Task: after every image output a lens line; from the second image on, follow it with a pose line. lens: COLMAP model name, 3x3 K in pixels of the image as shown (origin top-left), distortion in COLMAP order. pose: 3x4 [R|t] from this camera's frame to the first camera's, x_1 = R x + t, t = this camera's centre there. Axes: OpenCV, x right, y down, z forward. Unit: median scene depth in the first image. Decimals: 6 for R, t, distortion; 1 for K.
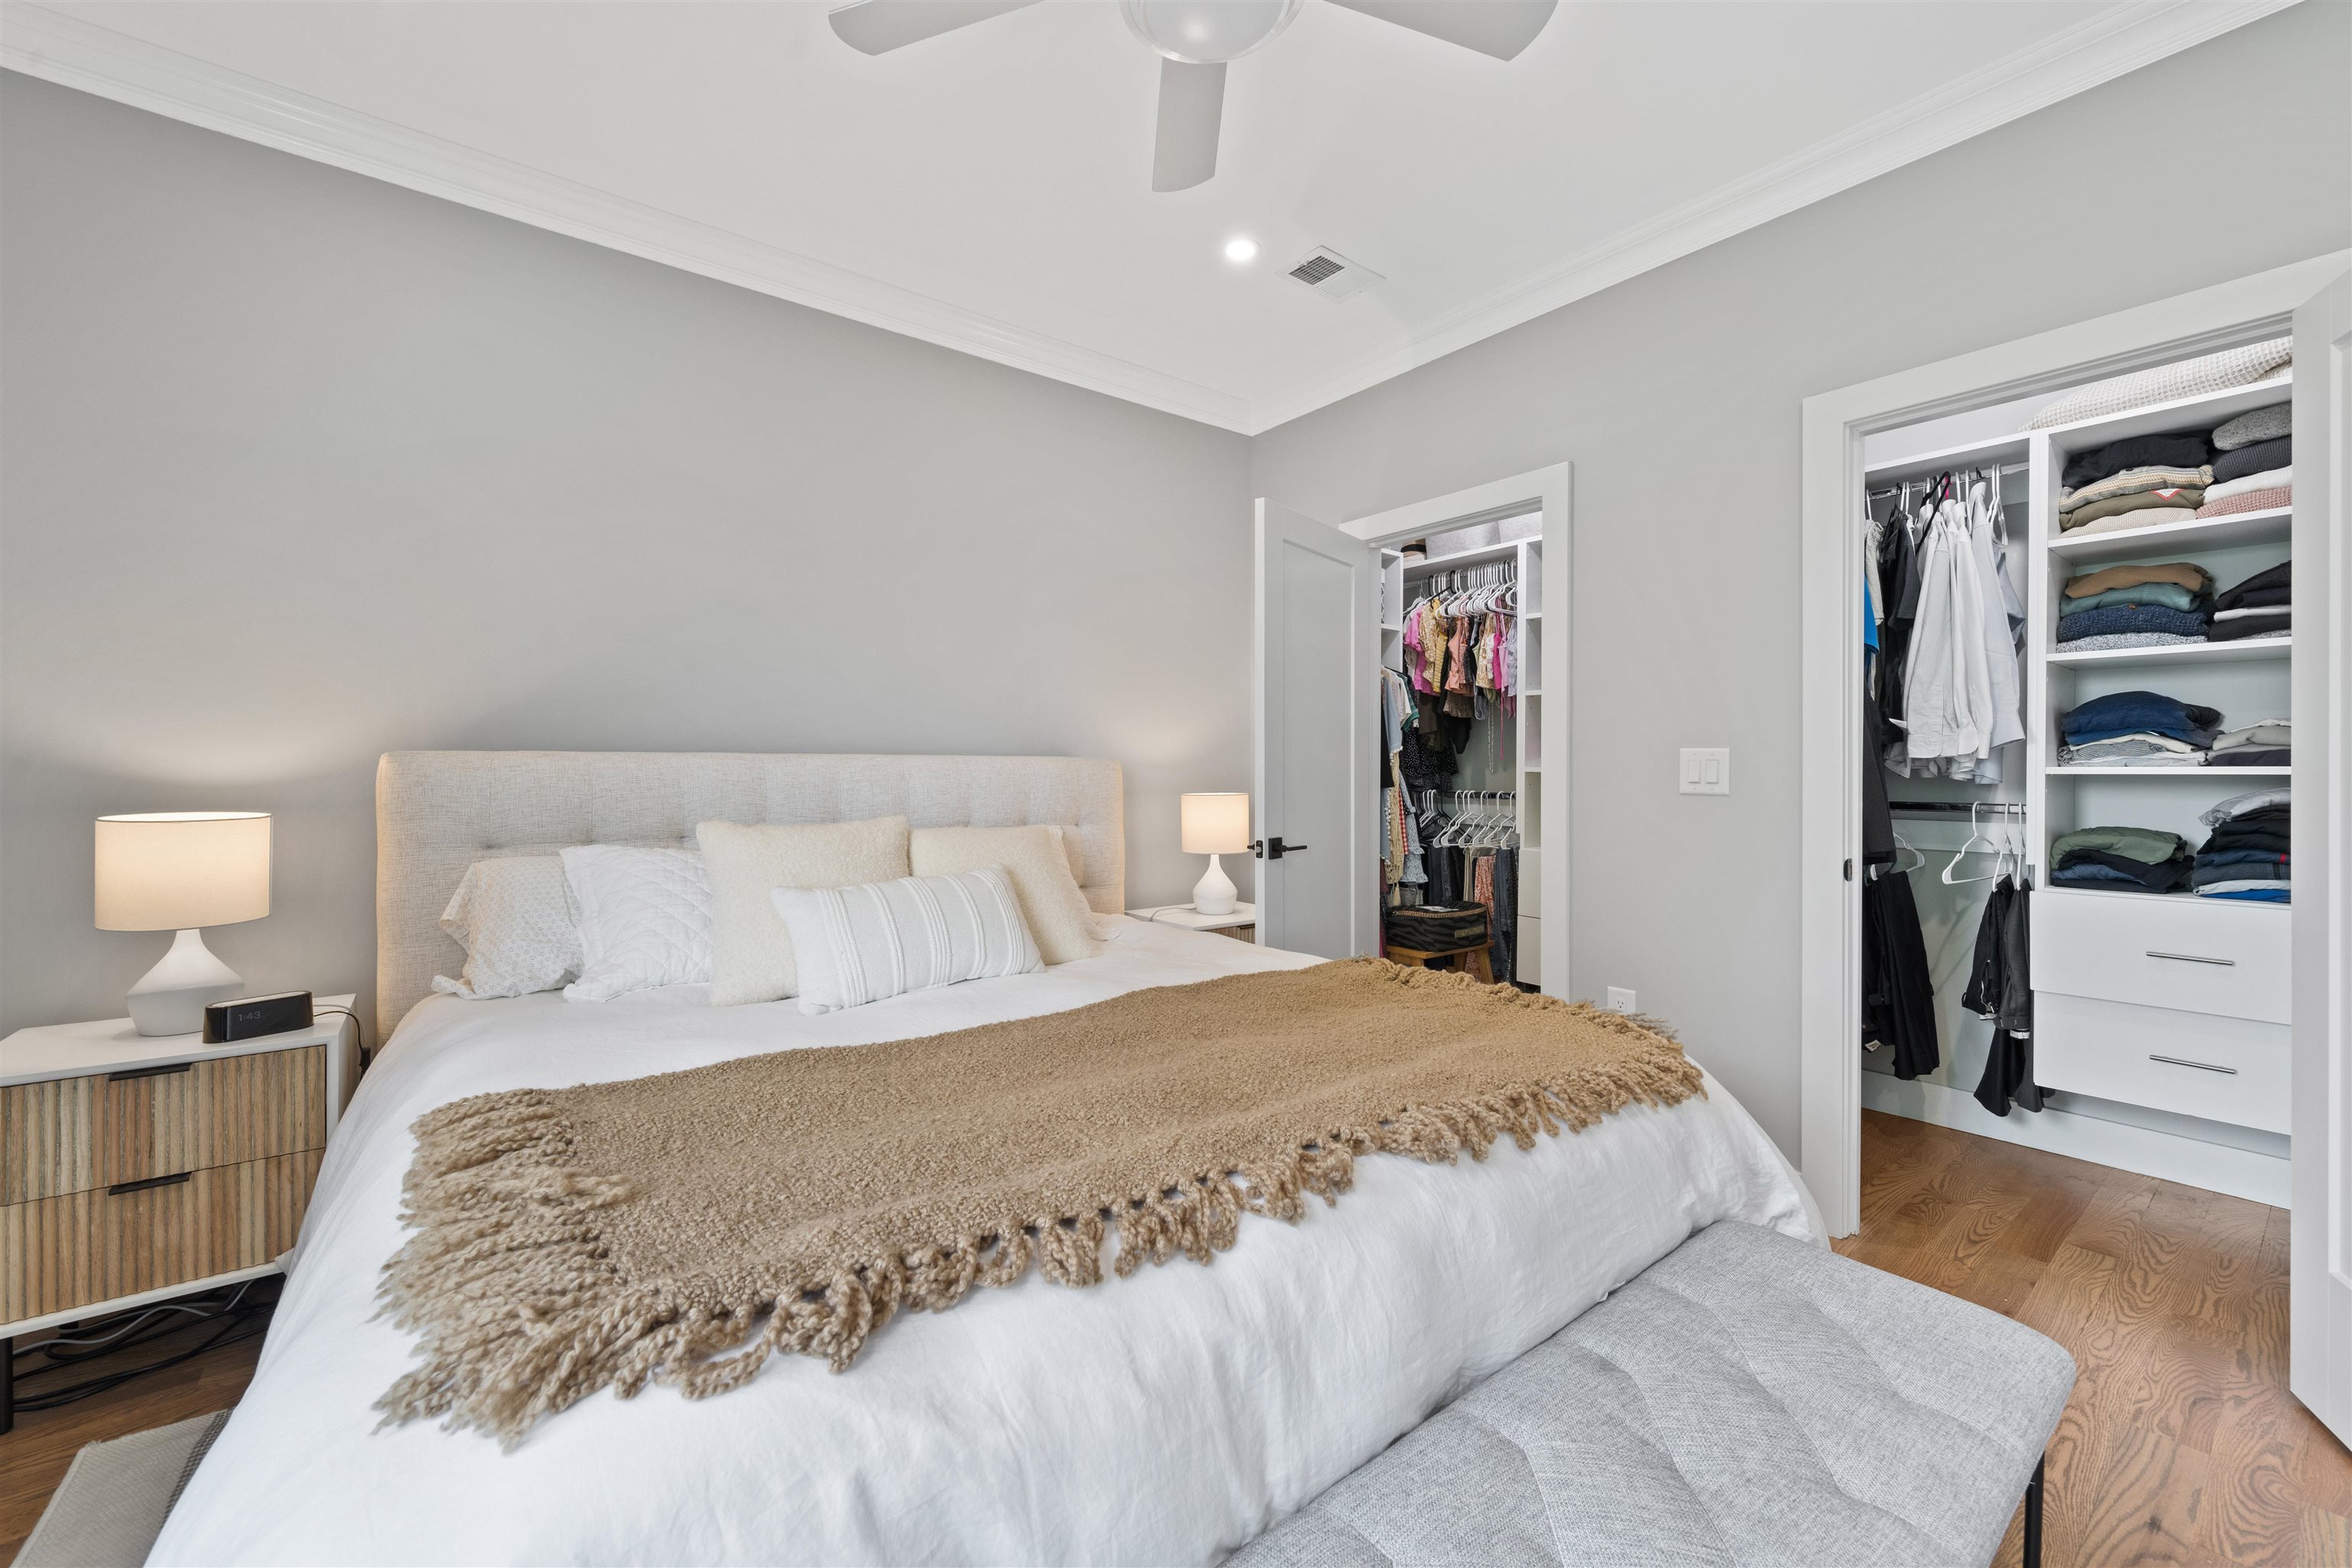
lens RADIAL K [[935.0, 0, 1175.3], [0, 935.0, 772.8], [0, 0, 1]] dist [-0.000665, 0.000253]
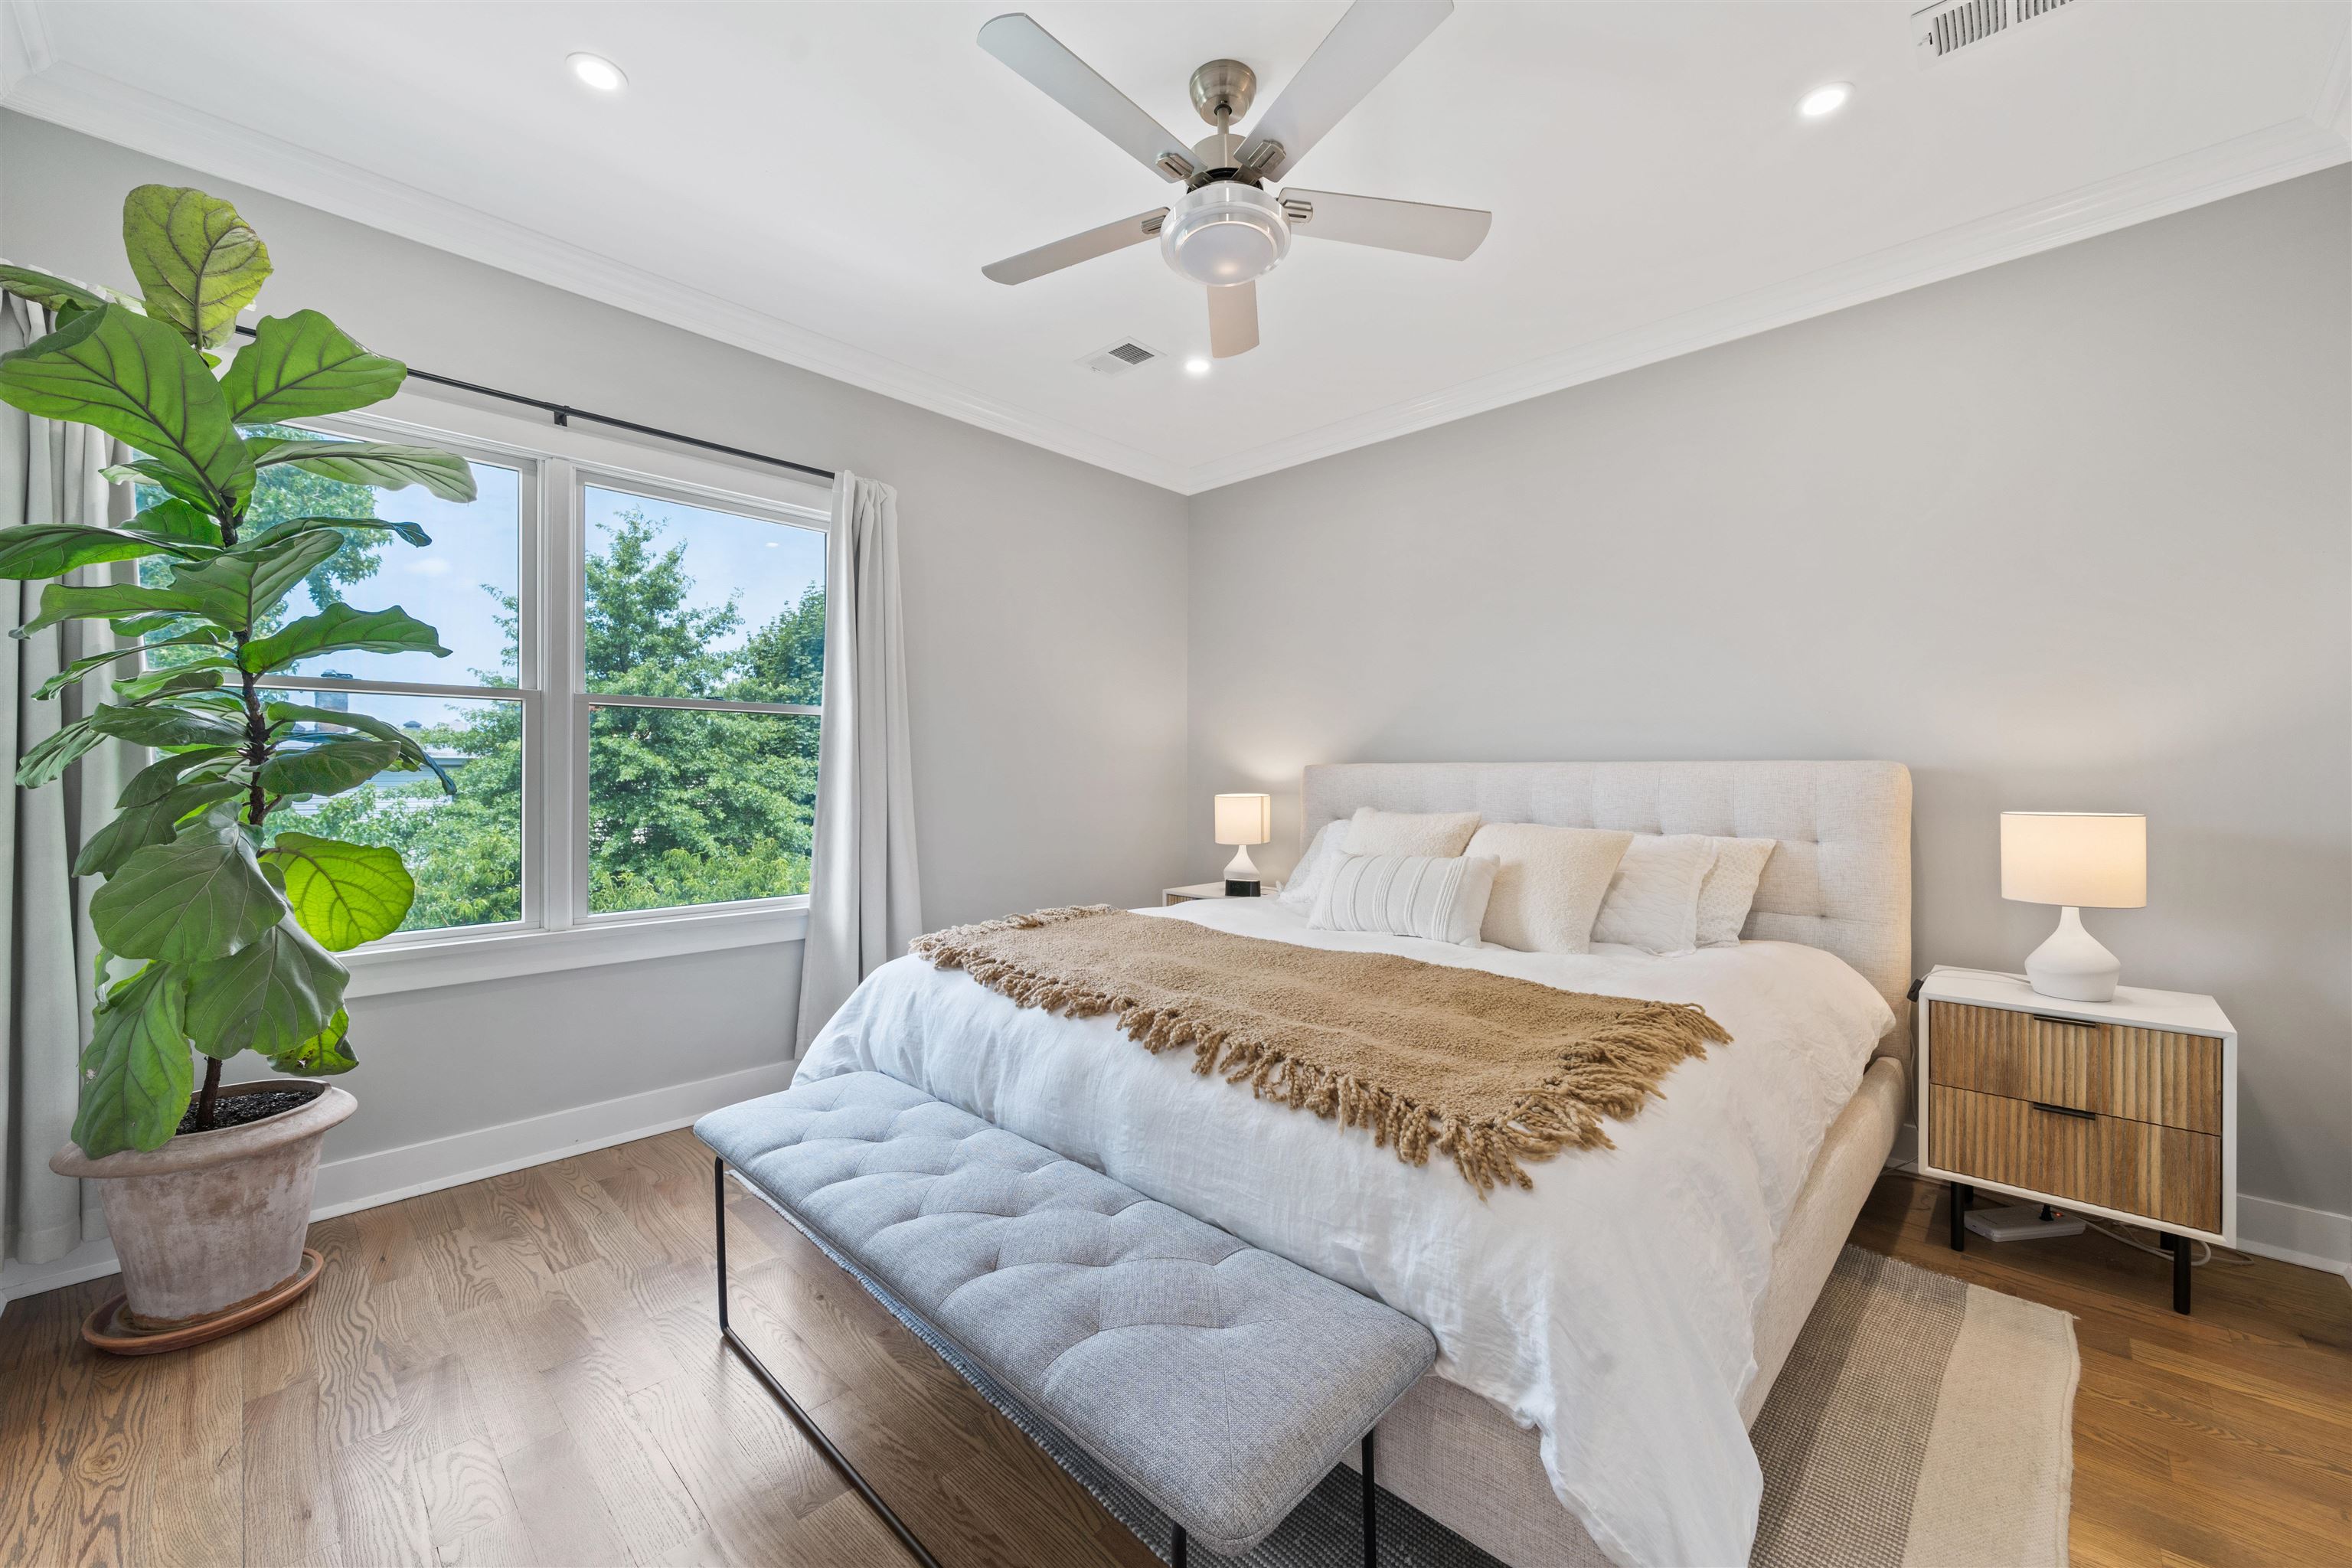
lens RADIAL K [[907.4, 0, 1181.9], [0, 907.4, 789.6], [0, 0, 1]] dist [-0.000936, 0.000005]
pose [[0.137290, 0.013306, -0.990442, 1.726439], [-0.004971, 0.999906, 0.012744, 0.004904], [0.990518, 0.003174, 0.137343, 0.886866]]
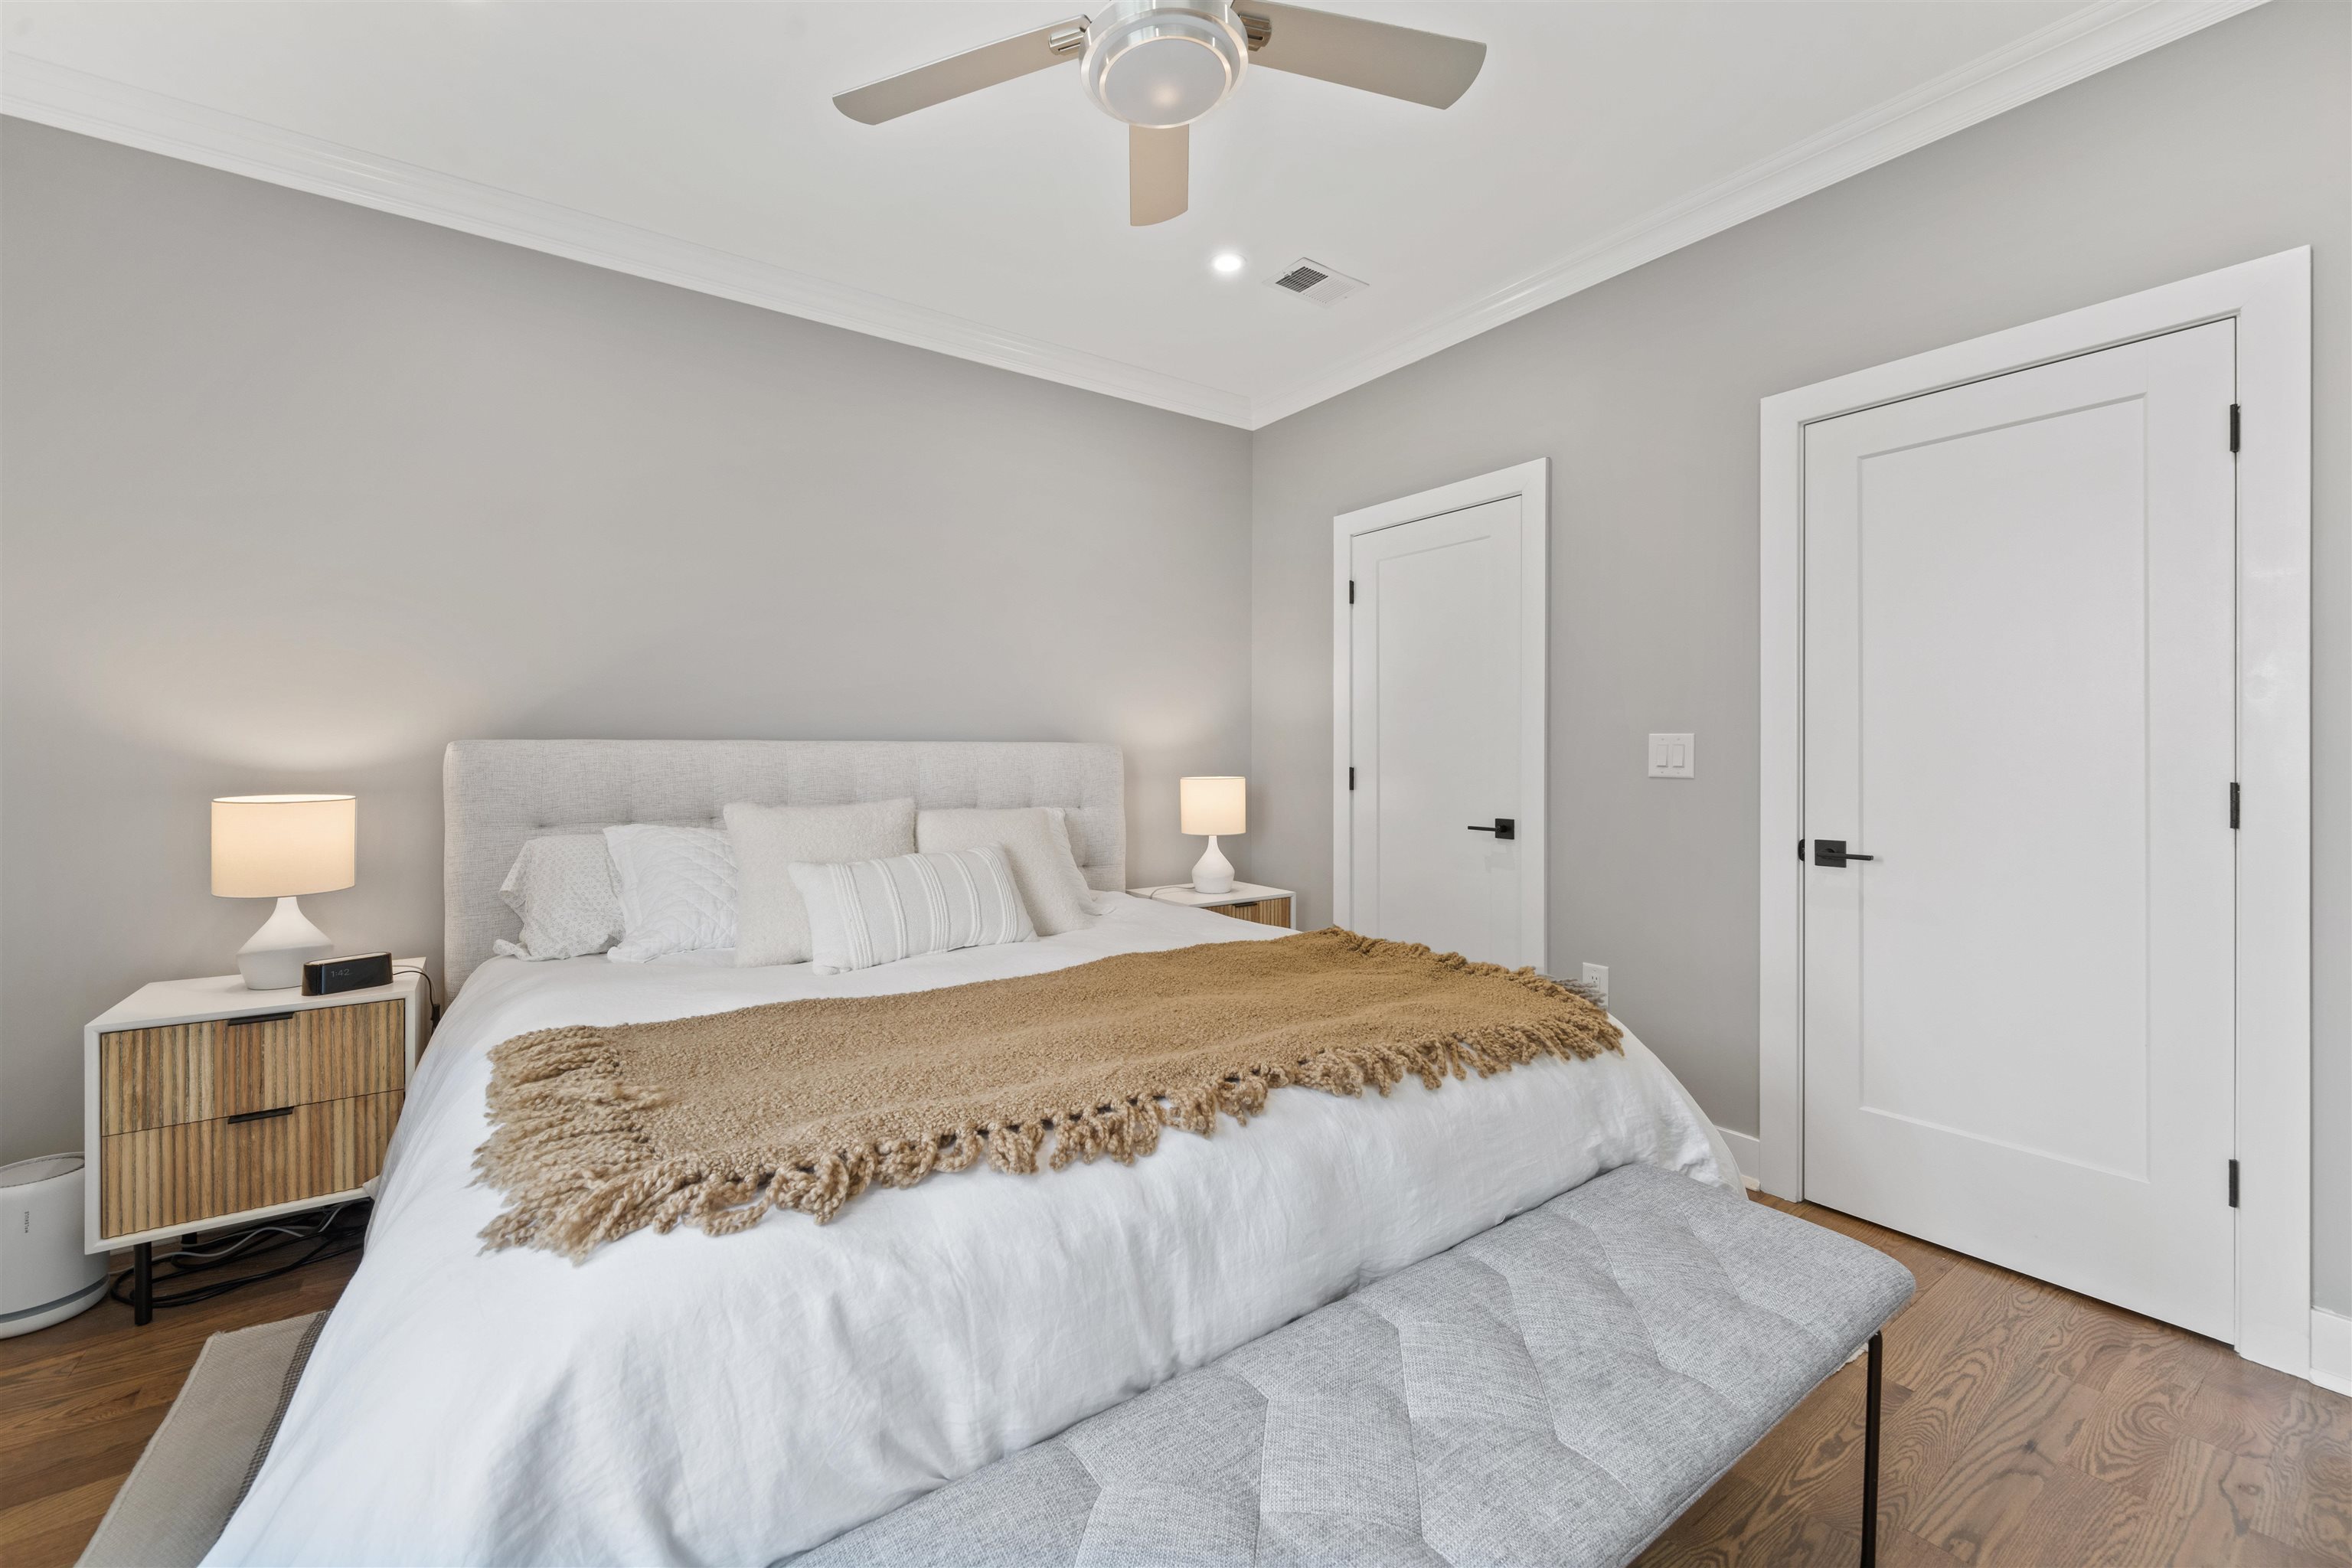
lens RADIAL K [[952.3, 0, 1166.8], [0, 952.3, 757.6], [0, 0, 1]] dist [0.000460, -0.000361]
pose [[0.999047, -0.001689, -0.043623, 0.111993], [0.001744, 0.999998, 0.001215, -0.004106], [0.043621, -0.001290, 0.999047, -0.189497]]
